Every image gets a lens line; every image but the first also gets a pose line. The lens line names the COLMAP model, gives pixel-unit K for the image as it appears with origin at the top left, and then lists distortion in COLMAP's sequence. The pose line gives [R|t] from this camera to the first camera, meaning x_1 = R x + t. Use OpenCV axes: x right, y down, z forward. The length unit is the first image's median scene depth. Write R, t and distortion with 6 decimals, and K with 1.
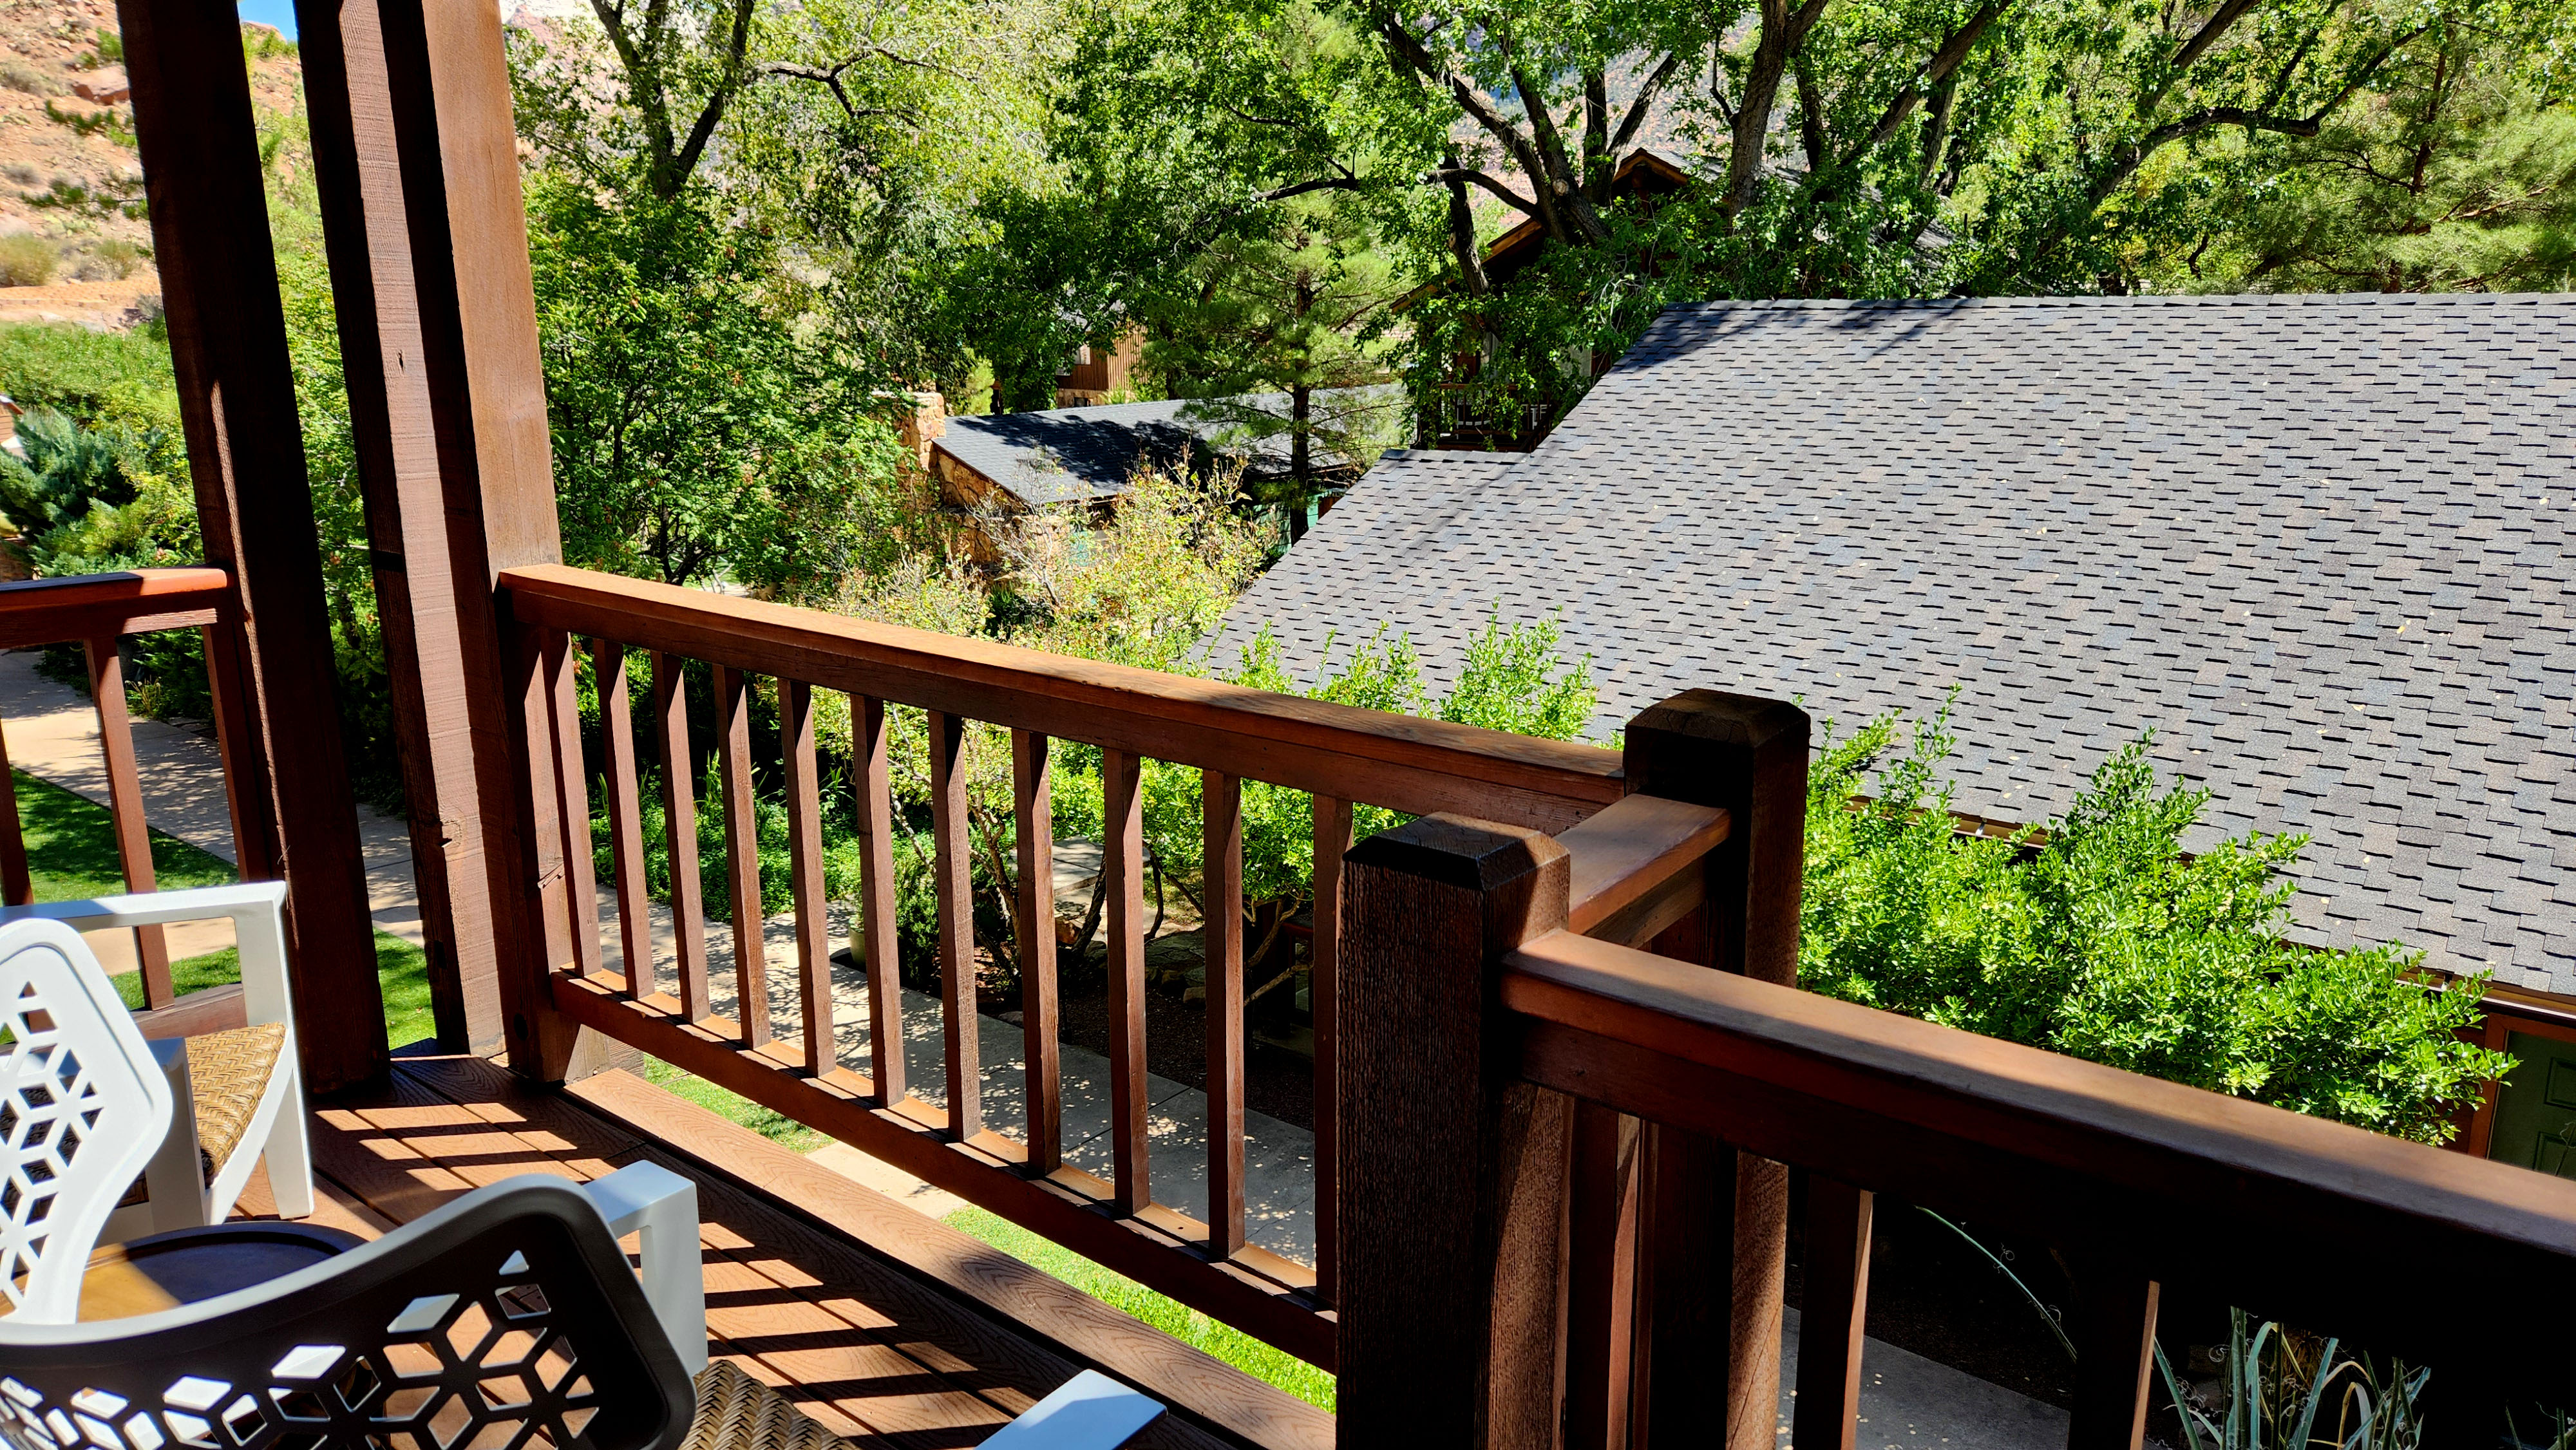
lens RADIAL K [[1734.8, 0, 1344.4], [0, 1734.8, 716.3], [0, 0, 1]] dist [0.001756, -0.007232]
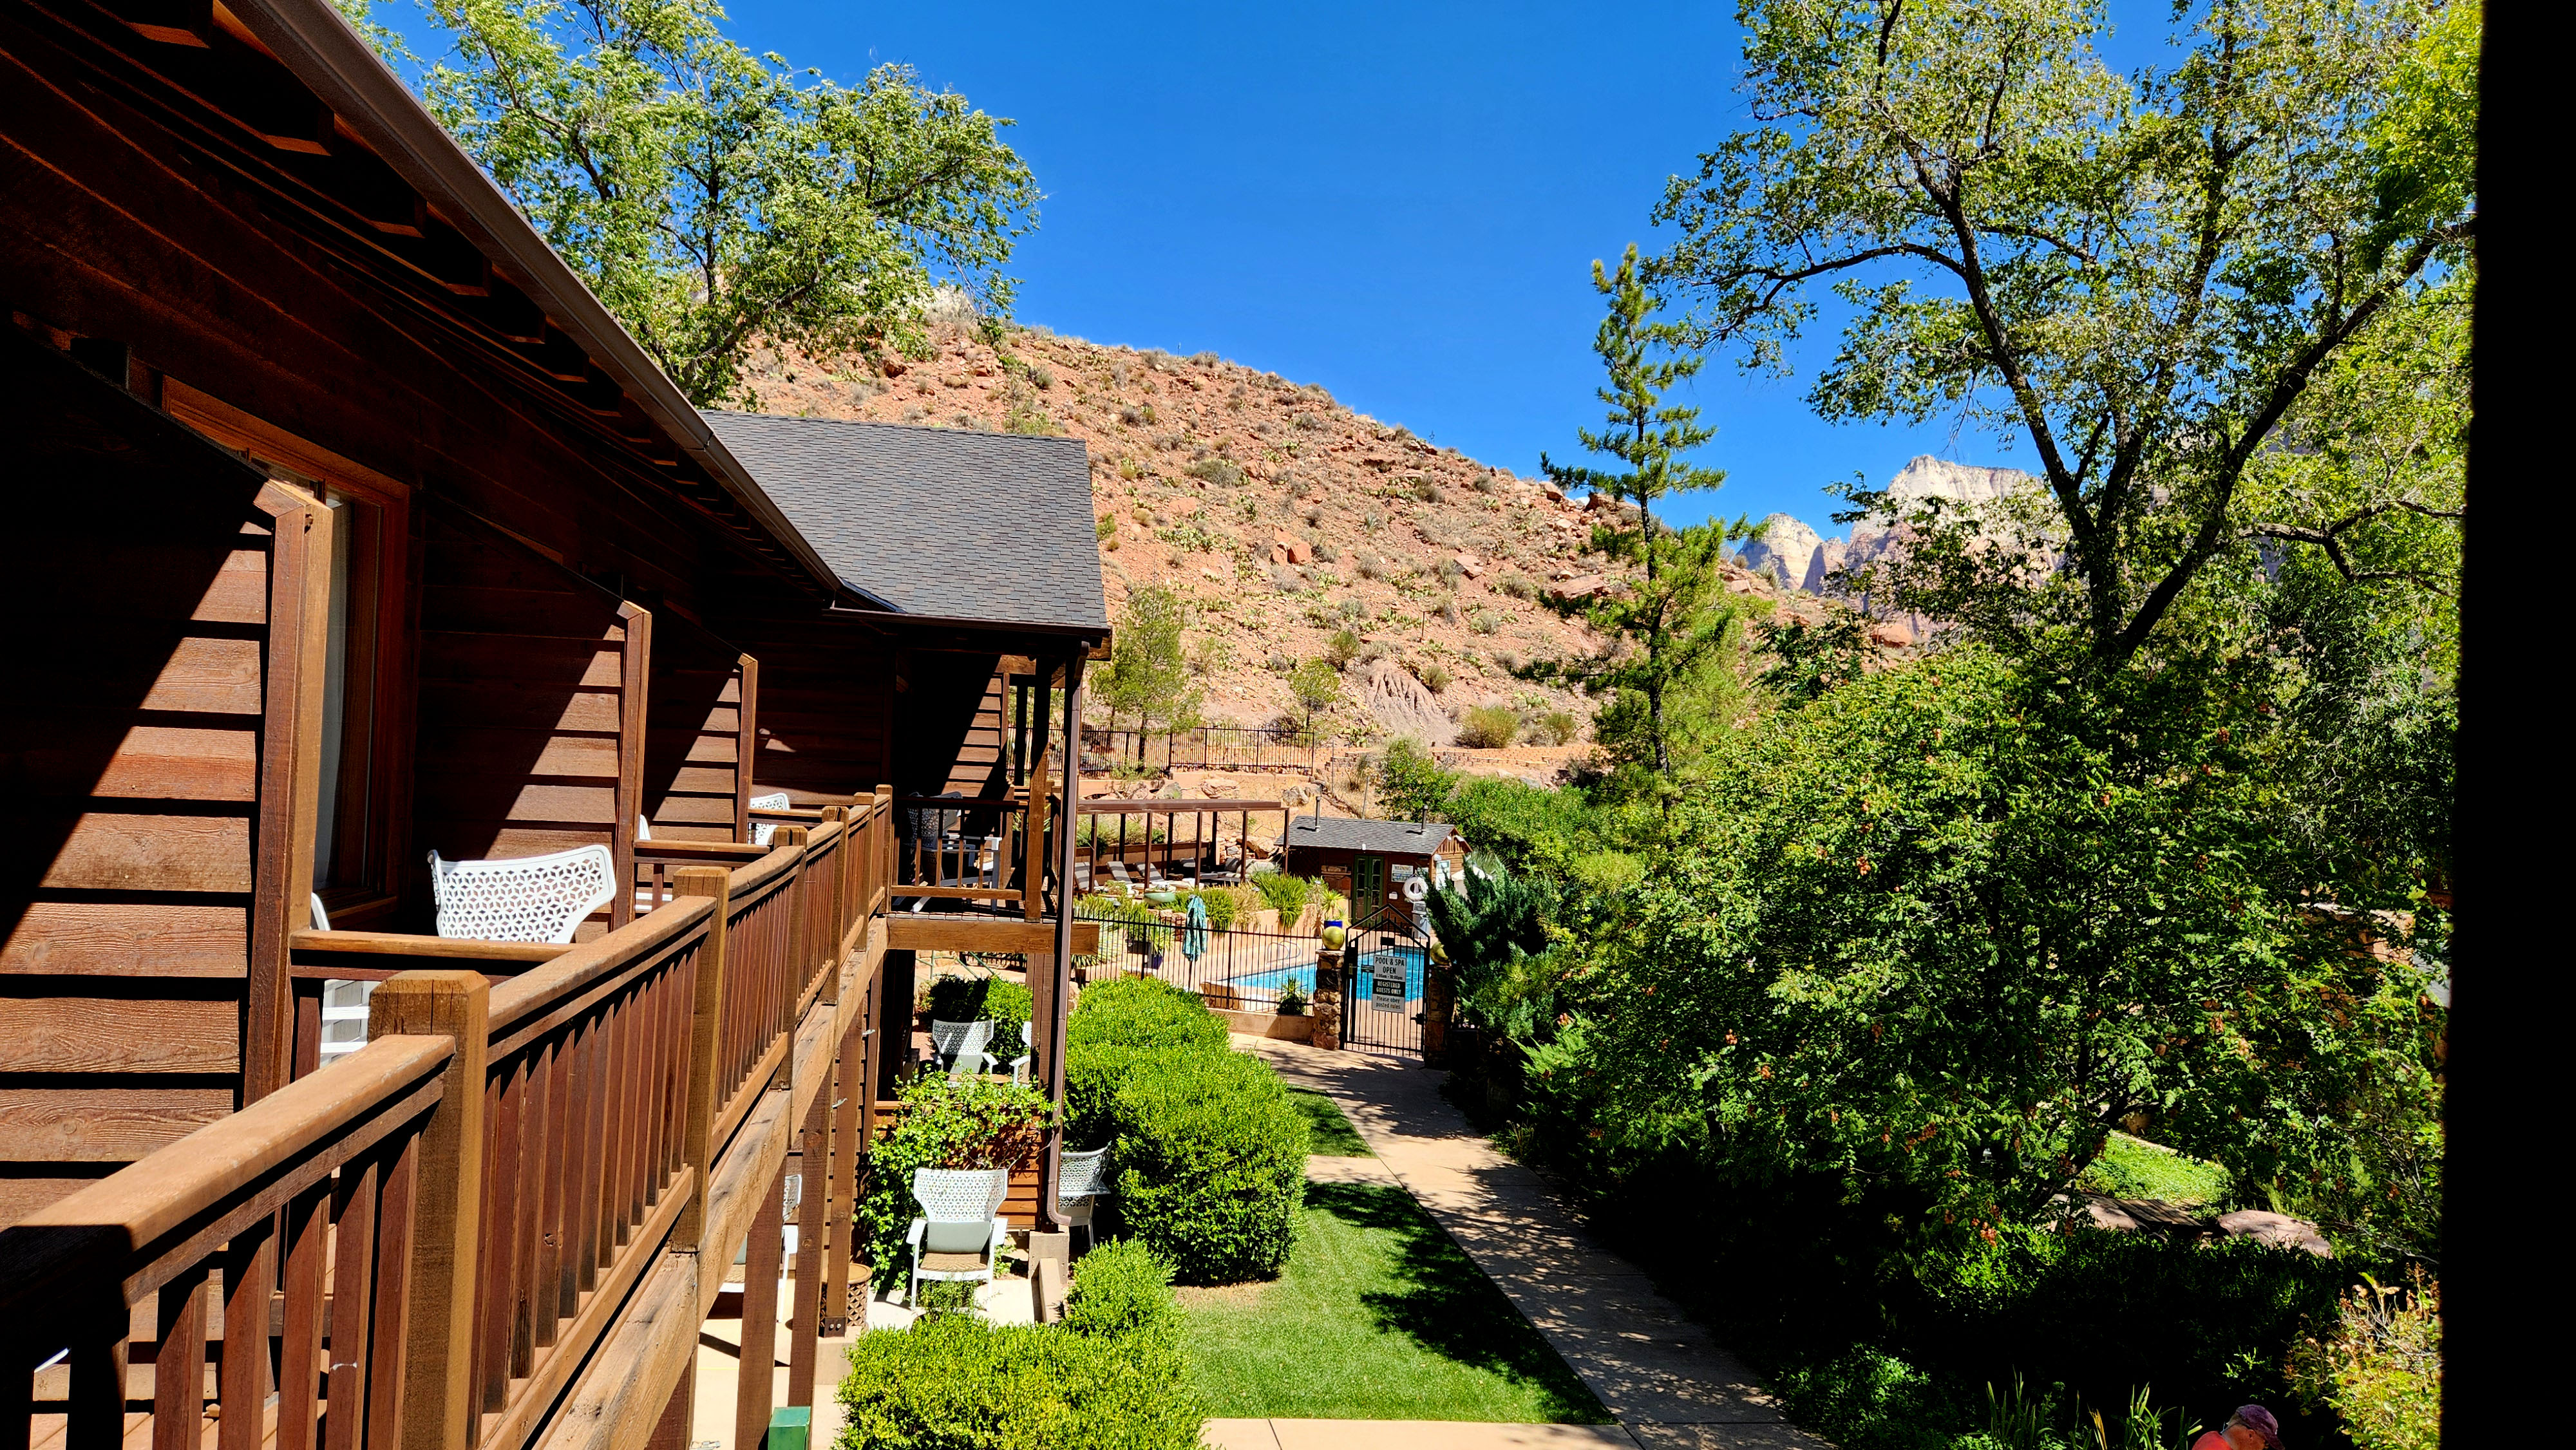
lens RADIAL K [[1734.8, 0, 1344.4], [0, 1734.8, 716.3], [0, 0, 1]] dist [0.001756, -0.007232]
pose [[0.750753, 0.018057, -0.660336, -0.082811], [-0.195117, 0.961087, -0.195553, -0.026855], [0.631110, 0.275655, 0.725062, 0.104563]]
